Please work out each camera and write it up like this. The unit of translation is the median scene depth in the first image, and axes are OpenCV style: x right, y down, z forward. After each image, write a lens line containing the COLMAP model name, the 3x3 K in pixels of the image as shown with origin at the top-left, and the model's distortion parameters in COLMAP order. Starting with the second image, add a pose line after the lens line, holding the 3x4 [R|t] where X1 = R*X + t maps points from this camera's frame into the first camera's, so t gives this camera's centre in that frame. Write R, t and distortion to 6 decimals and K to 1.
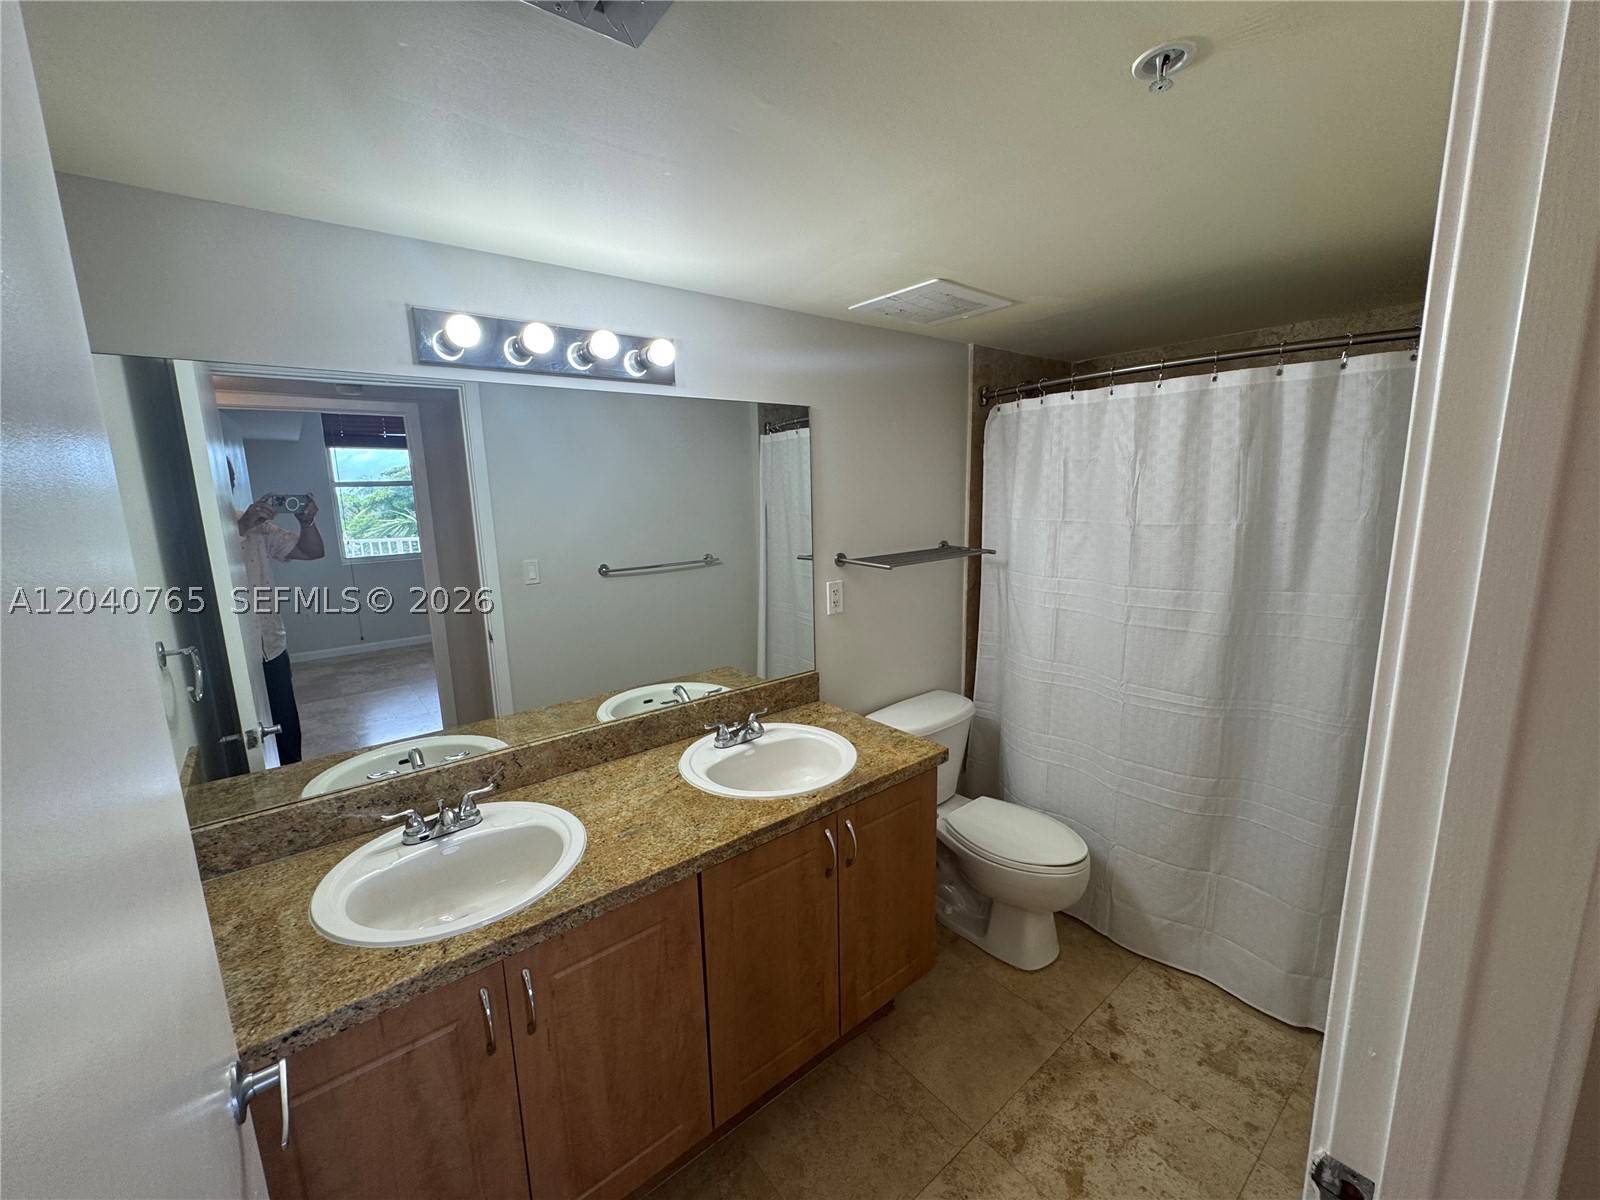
lens RADIAL K [[639.6, 0, 805.5], [0, 639.6, 602.9], [0, 0, 1]] dist [-0.000048, -0.000250]
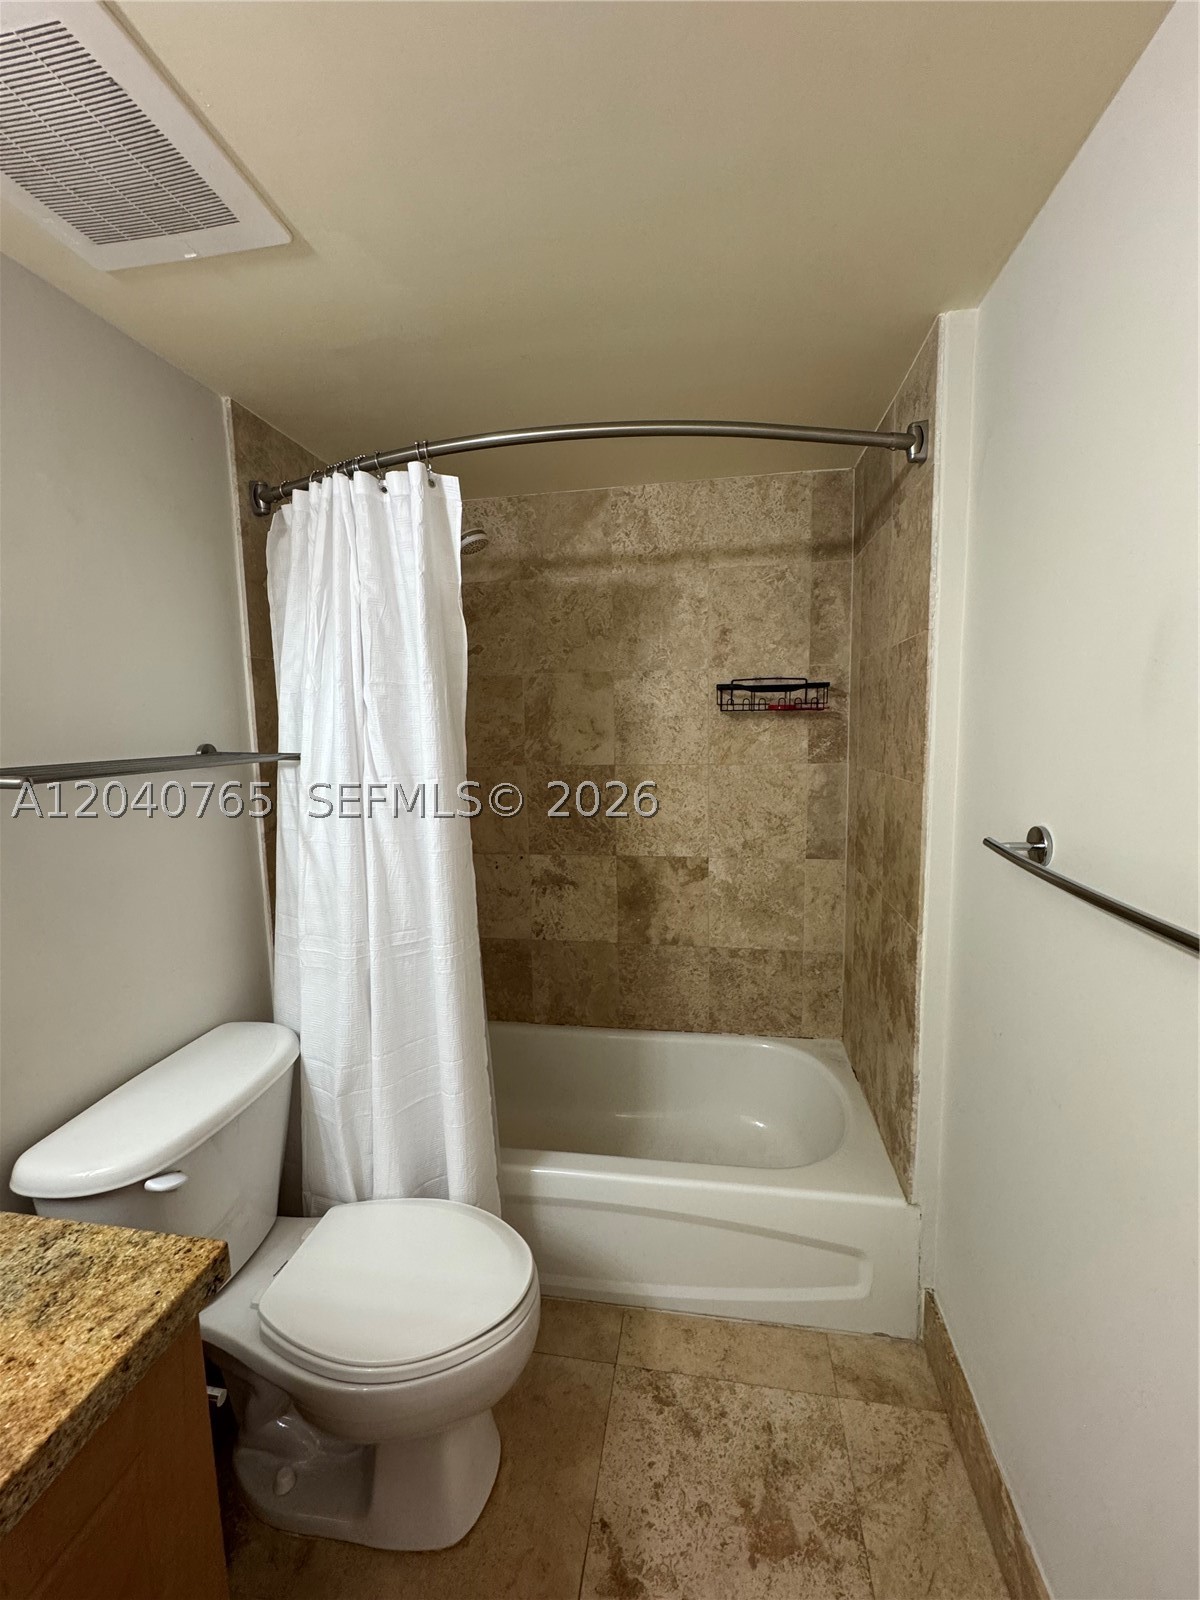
lens RADIAL K [[639.6, 0, 601.4], [0, 639.6, 802.2], [0, 0, 1]] dist [-0.000048, -0.000250]
pose [[0.752791, -0.070267, 0.654498, 0.118060], [0.116545, 0.992806, -0.027460, 0.007115], [-0.647860, 0.096951, 0.755565, 0.404265]]
